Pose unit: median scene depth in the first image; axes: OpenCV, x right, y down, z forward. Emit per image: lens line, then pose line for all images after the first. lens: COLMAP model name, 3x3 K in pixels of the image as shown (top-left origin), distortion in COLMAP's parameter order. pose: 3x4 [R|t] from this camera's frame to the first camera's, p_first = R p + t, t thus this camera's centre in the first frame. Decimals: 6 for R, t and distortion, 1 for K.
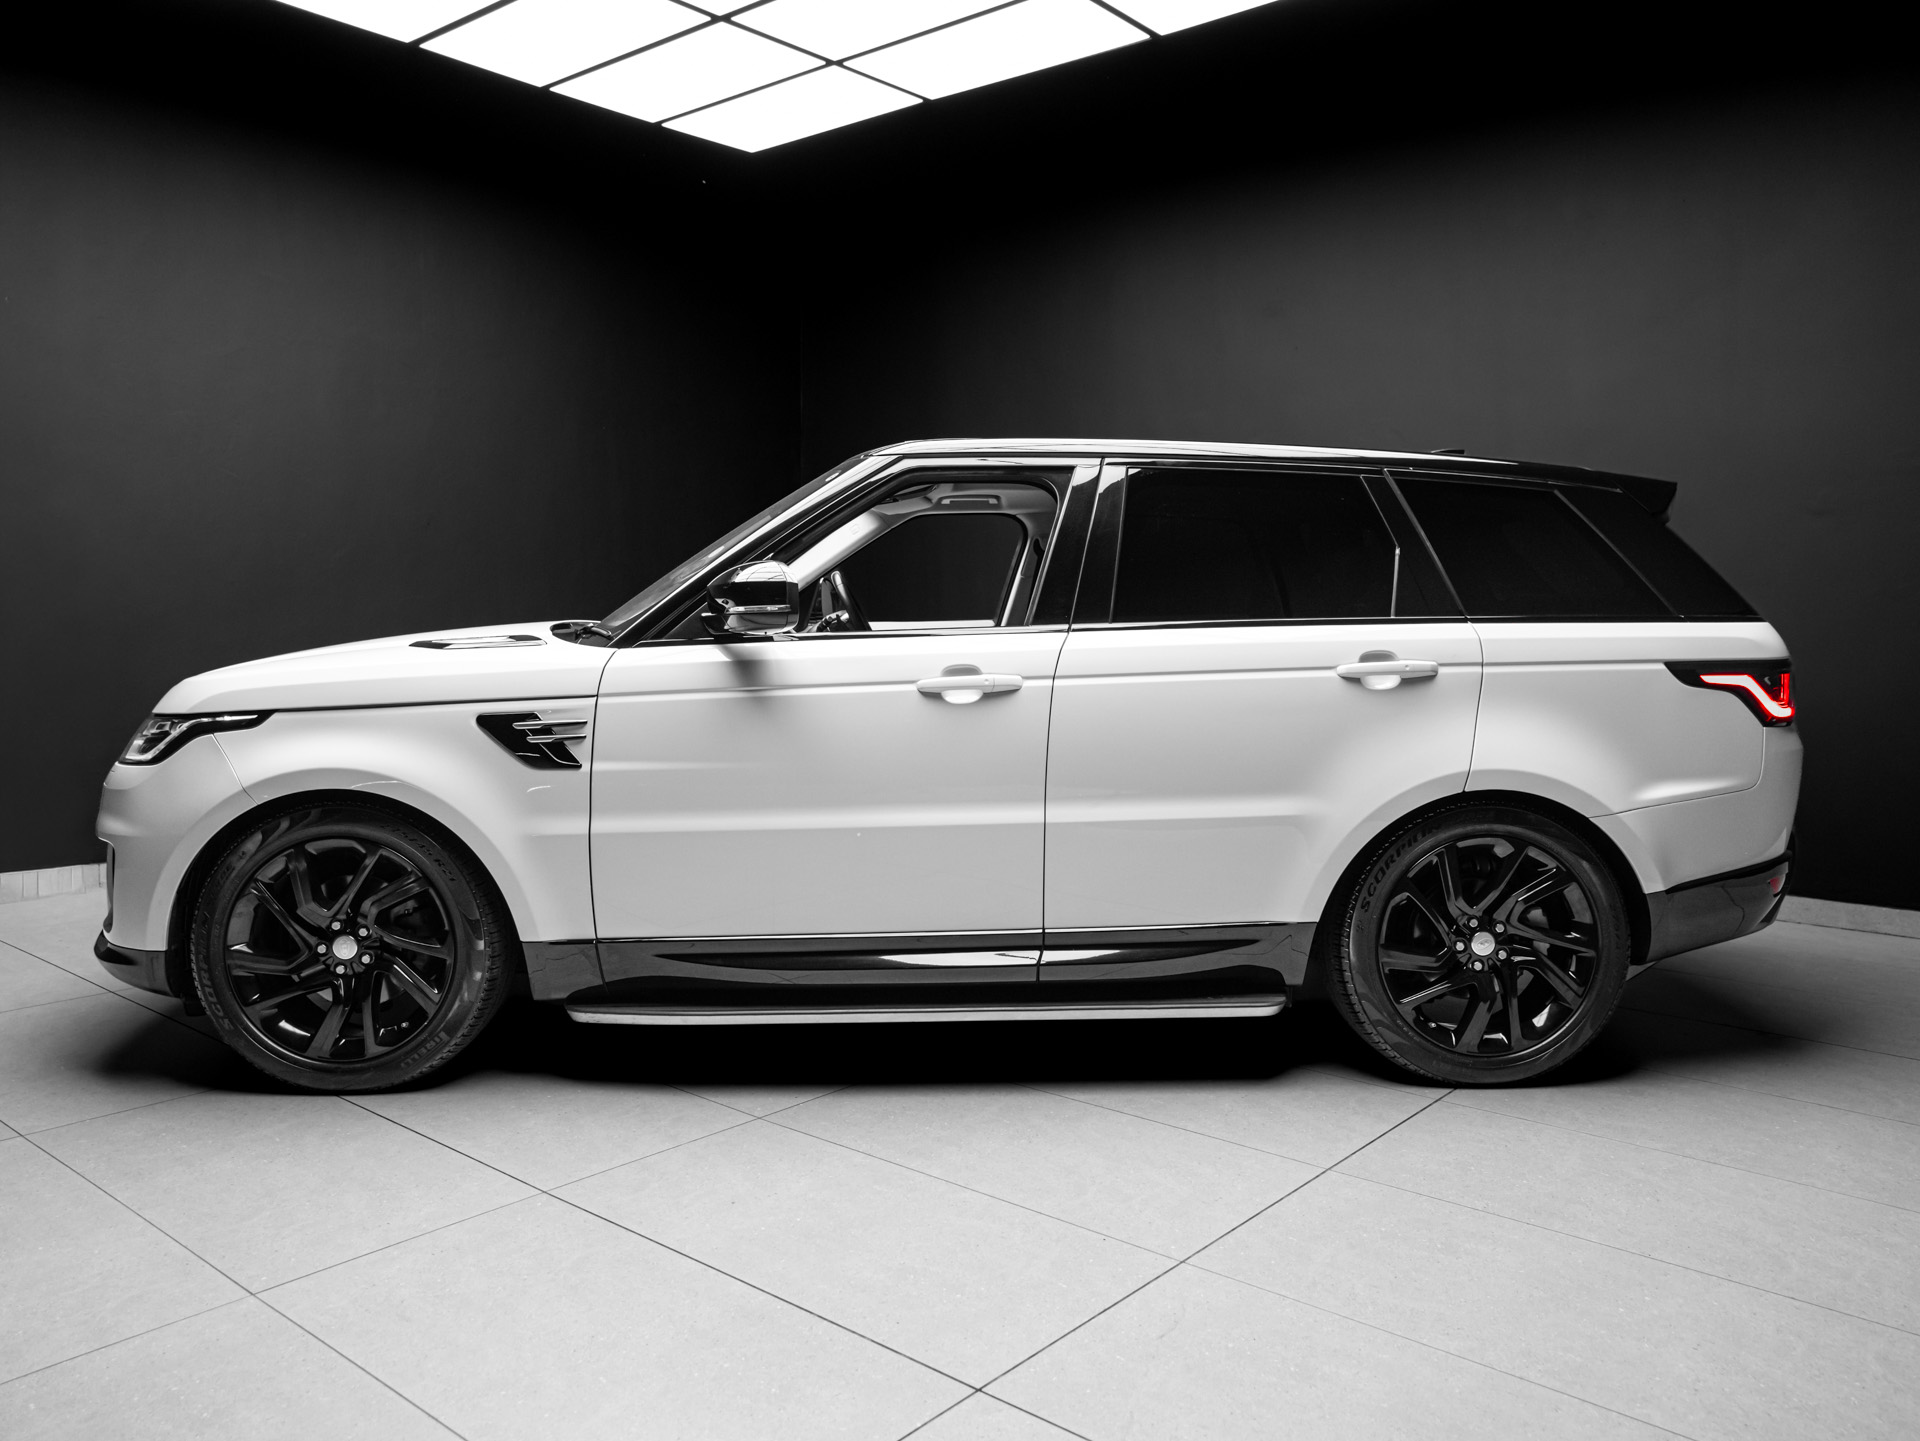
lens RADIAL K [[1433.4, 0, 963.1], [0, 1433.4, 726.2], [0, 0, 1]] dist [-0.023298, 0.054733]
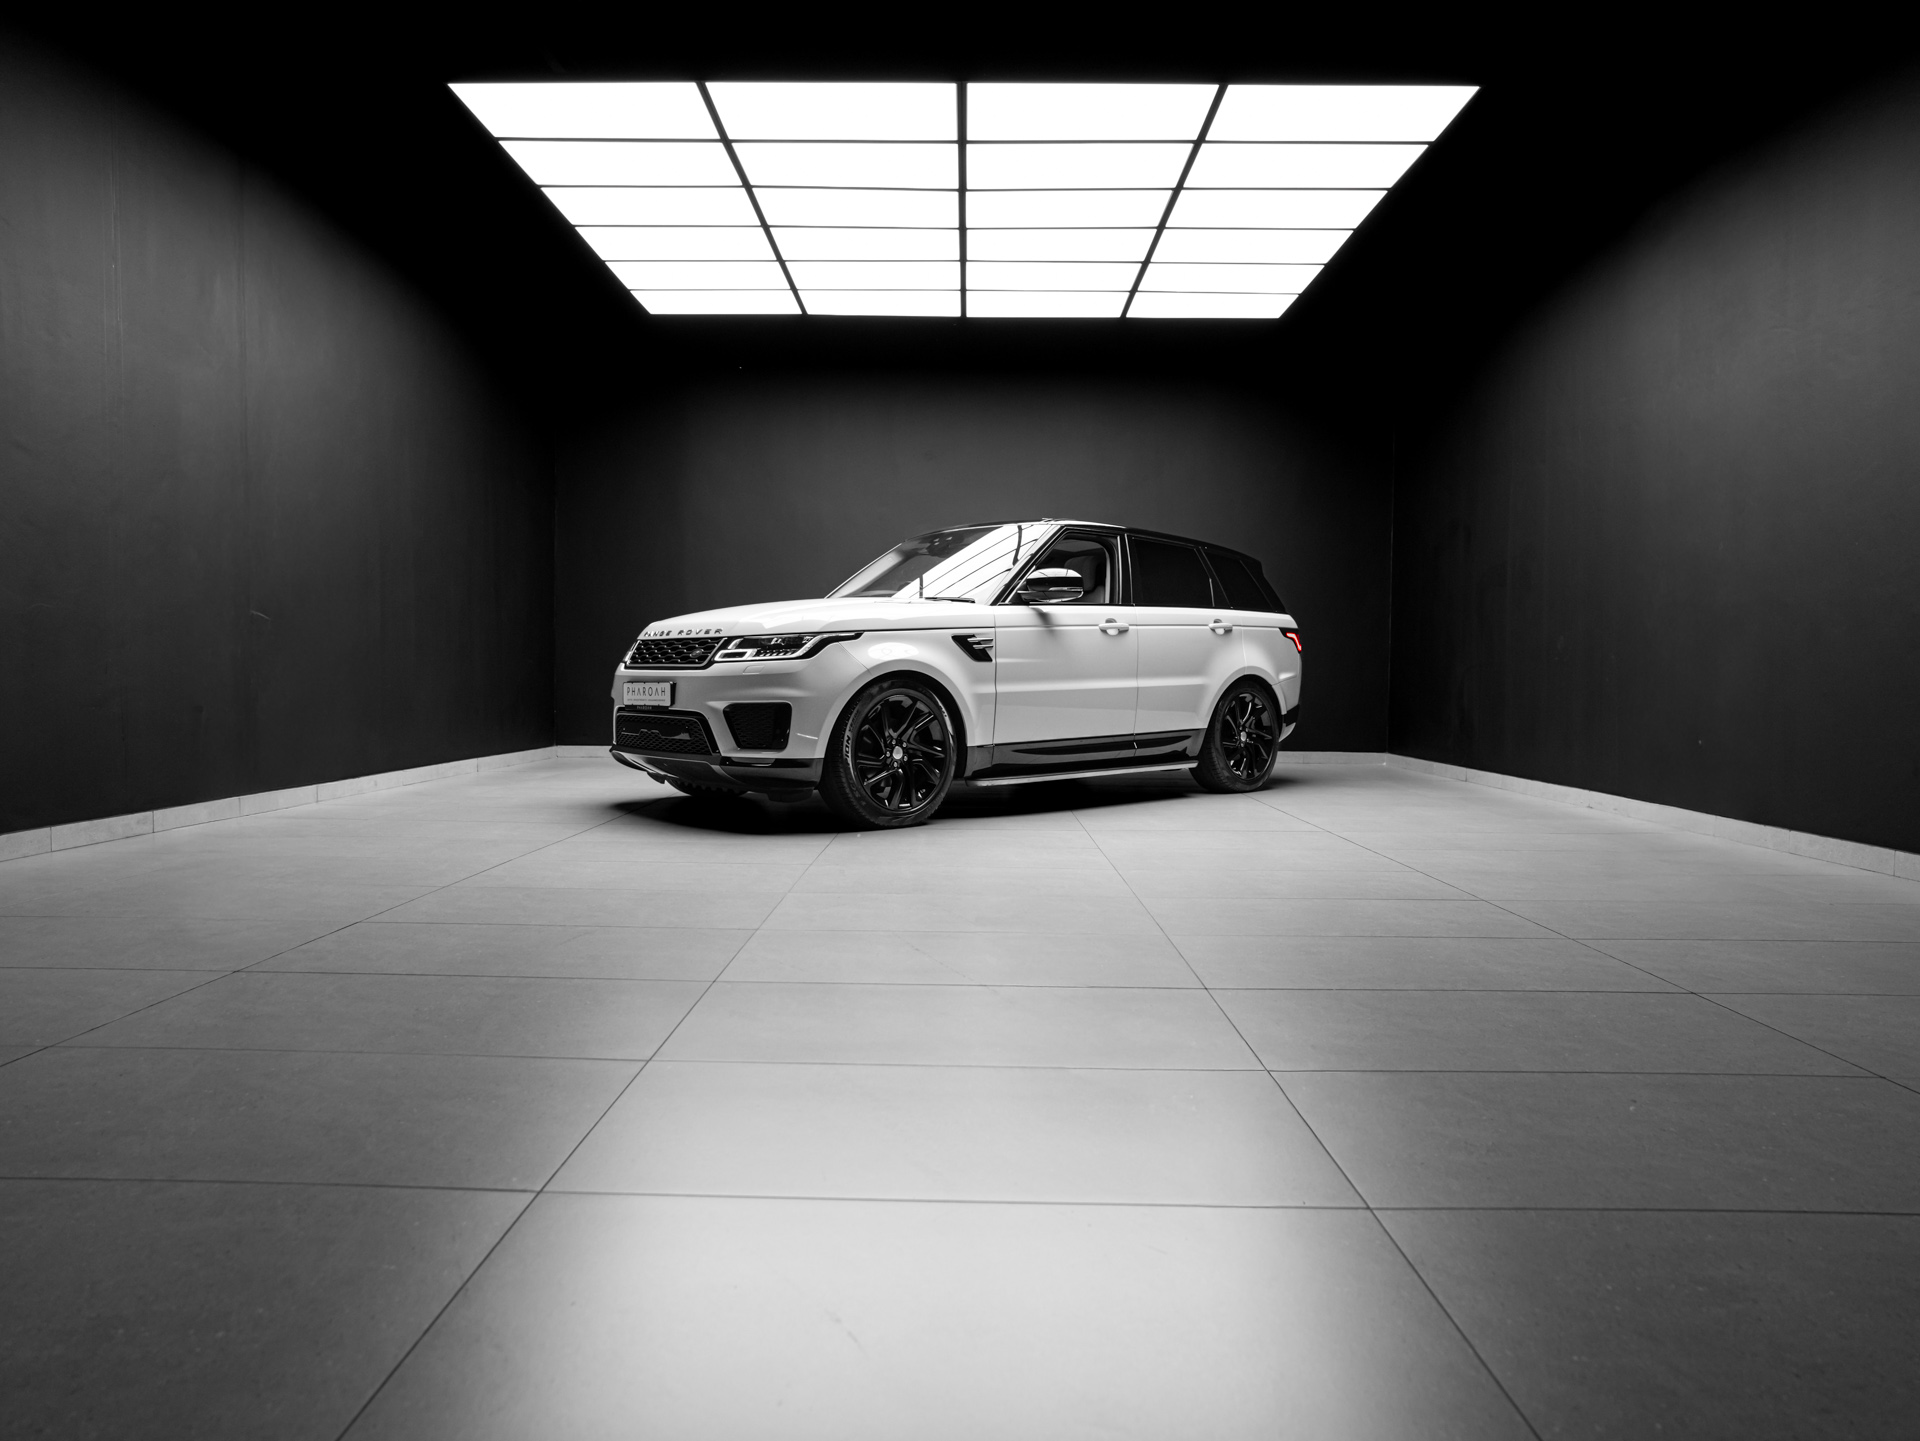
lens RADIAL K [[1186.9, 0, 951.4], [0, 1186.9, 725.3], [0, 0, 1]] dist [-0.059095, 0.045272]
pose [[0.770198, -0.025631, 0.637290, -1.392930], [0.048187, 0.998675, -0.018071, 0.148330], [-0.635982, 0.044627, 0.770413, -0.292220]]
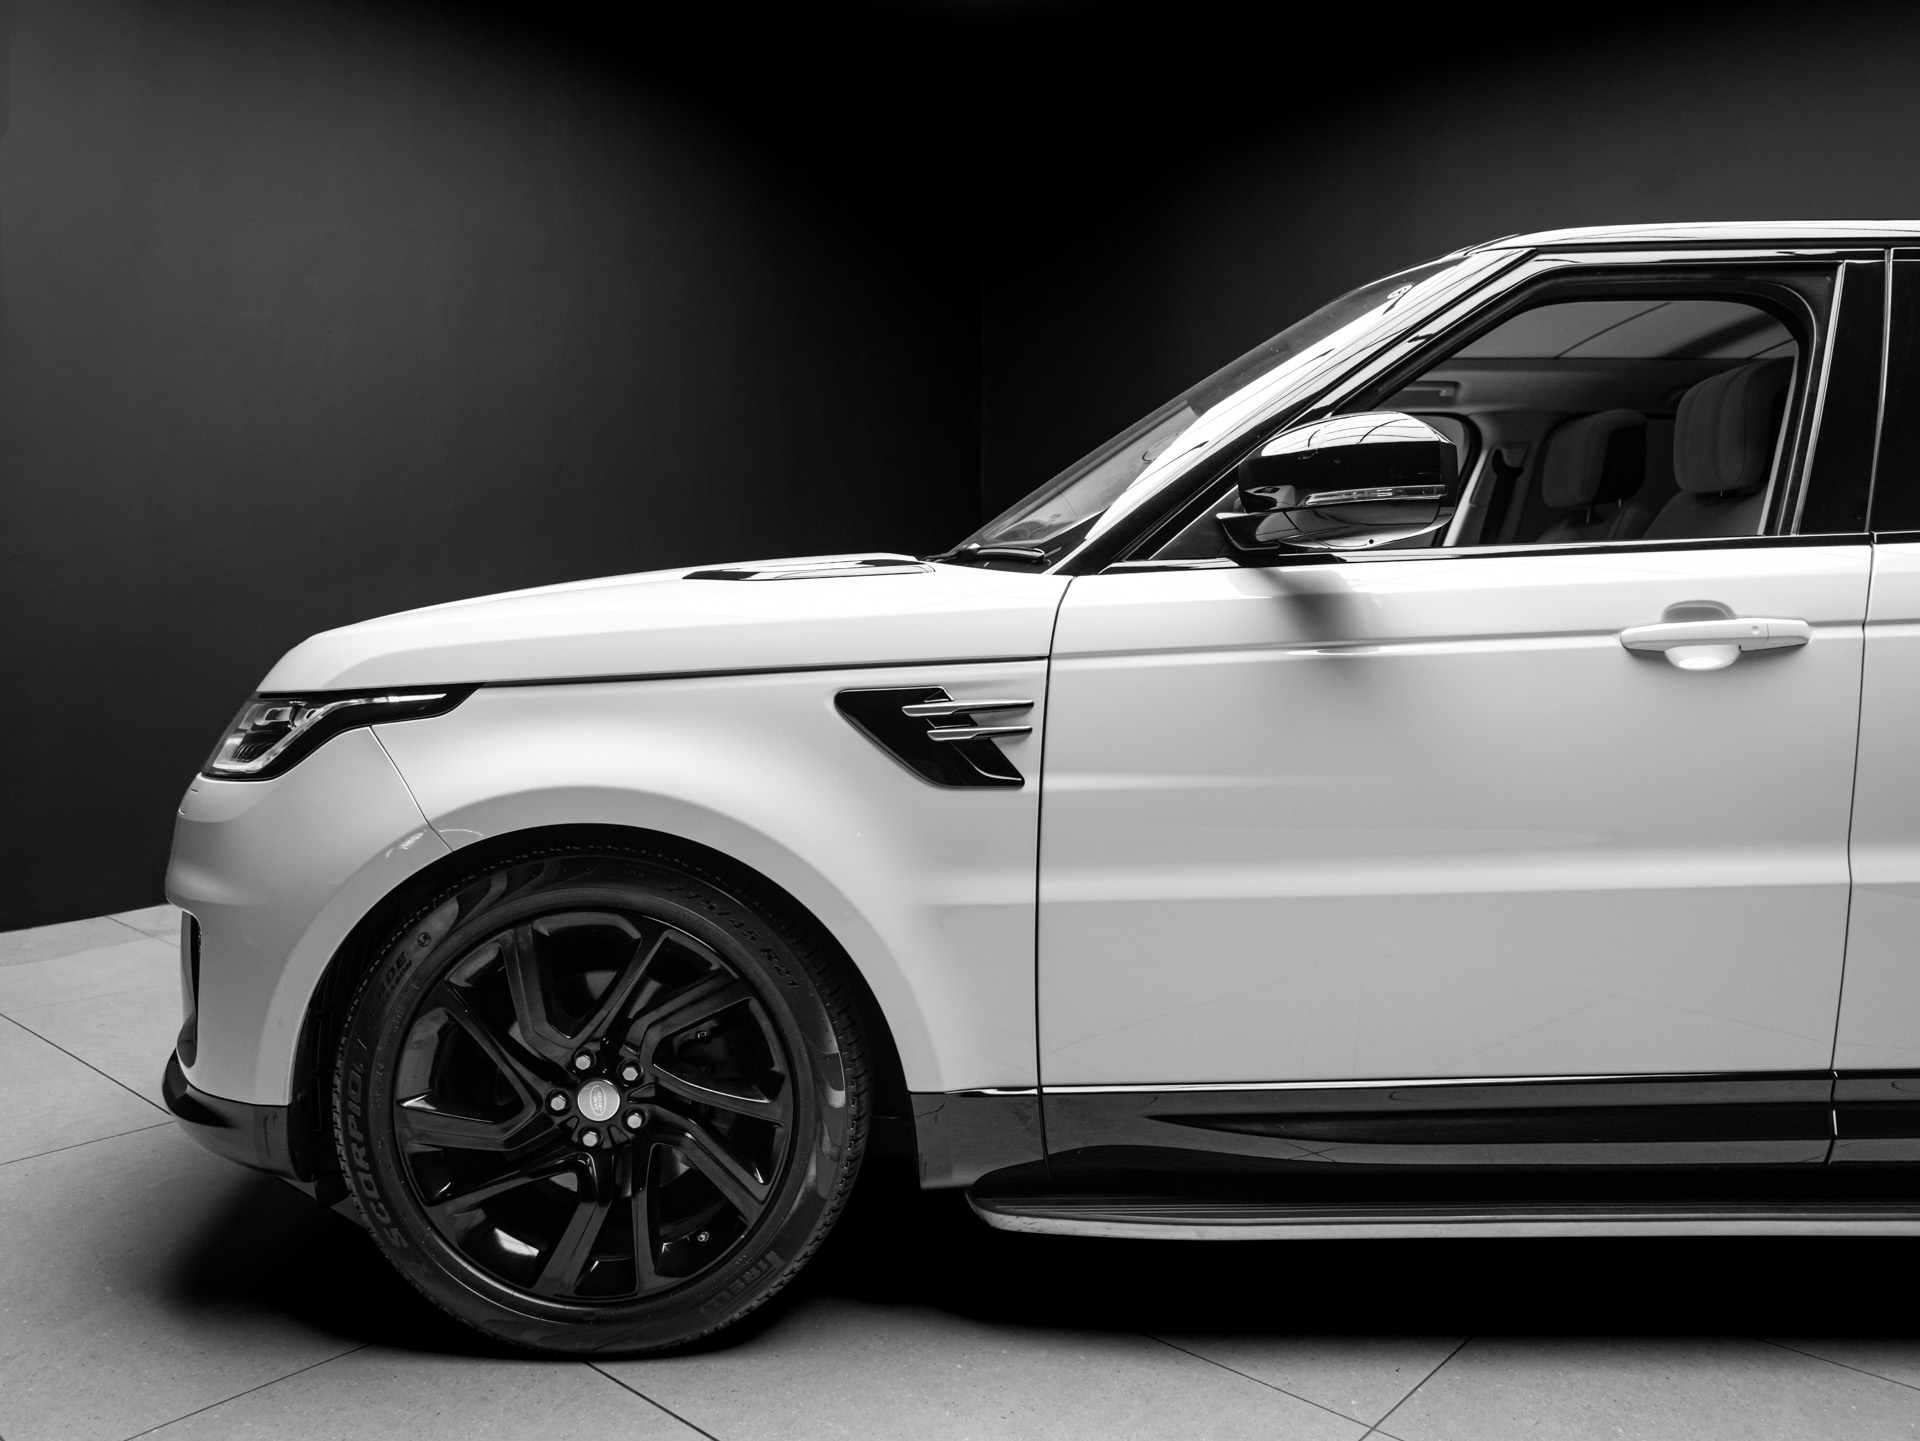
lens RADIAL K [[1433.4, 0, 963.1], [0, 1433.4, 726.2], [0, 0, 1]] dist [-0.023298, 0.054733]
pose [[0.999825, -0.001023, -0.018706, -0.273536], [0.000960, 0.999994, -0.003345, 0.007532], [0.018709, 0.003326, 0.999819, 0.427871]]
